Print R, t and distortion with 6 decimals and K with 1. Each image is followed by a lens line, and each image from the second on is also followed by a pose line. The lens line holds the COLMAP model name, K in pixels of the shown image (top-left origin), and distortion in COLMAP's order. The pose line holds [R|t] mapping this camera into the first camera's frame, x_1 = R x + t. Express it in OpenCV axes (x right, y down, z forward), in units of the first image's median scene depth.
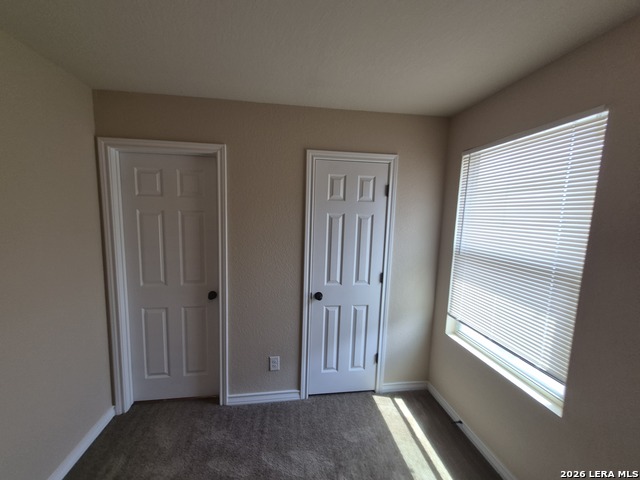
lens RADIAL K [[250.4, 0, 315.1], [0, 250.4, 242.4], [0, 0, 1]] dist [0.012453, -0.004785]
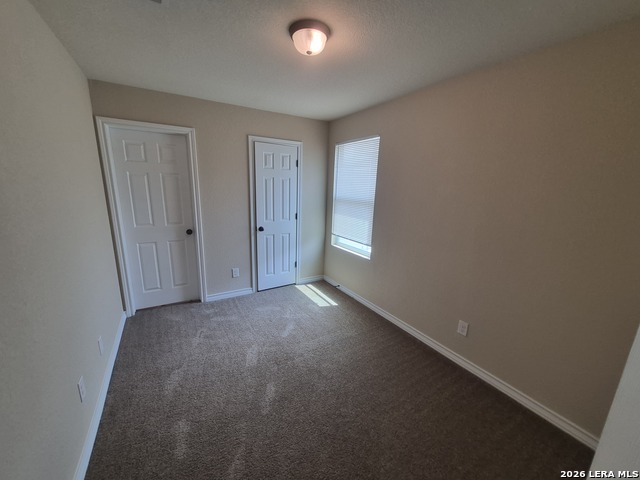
lens RADIAL K [[250.4, 0, 315.1], [0, 250.4, 242.4], [0, 0, 1]] dist [0.012453, -0.004785]
pose [[0.922815, -0.085123, 0.375720, -0.288200], [0.040528, 0.991322, 0.125051, 0.116668], [-0.383105, -0.100172, 0.918257, -0.661742]]
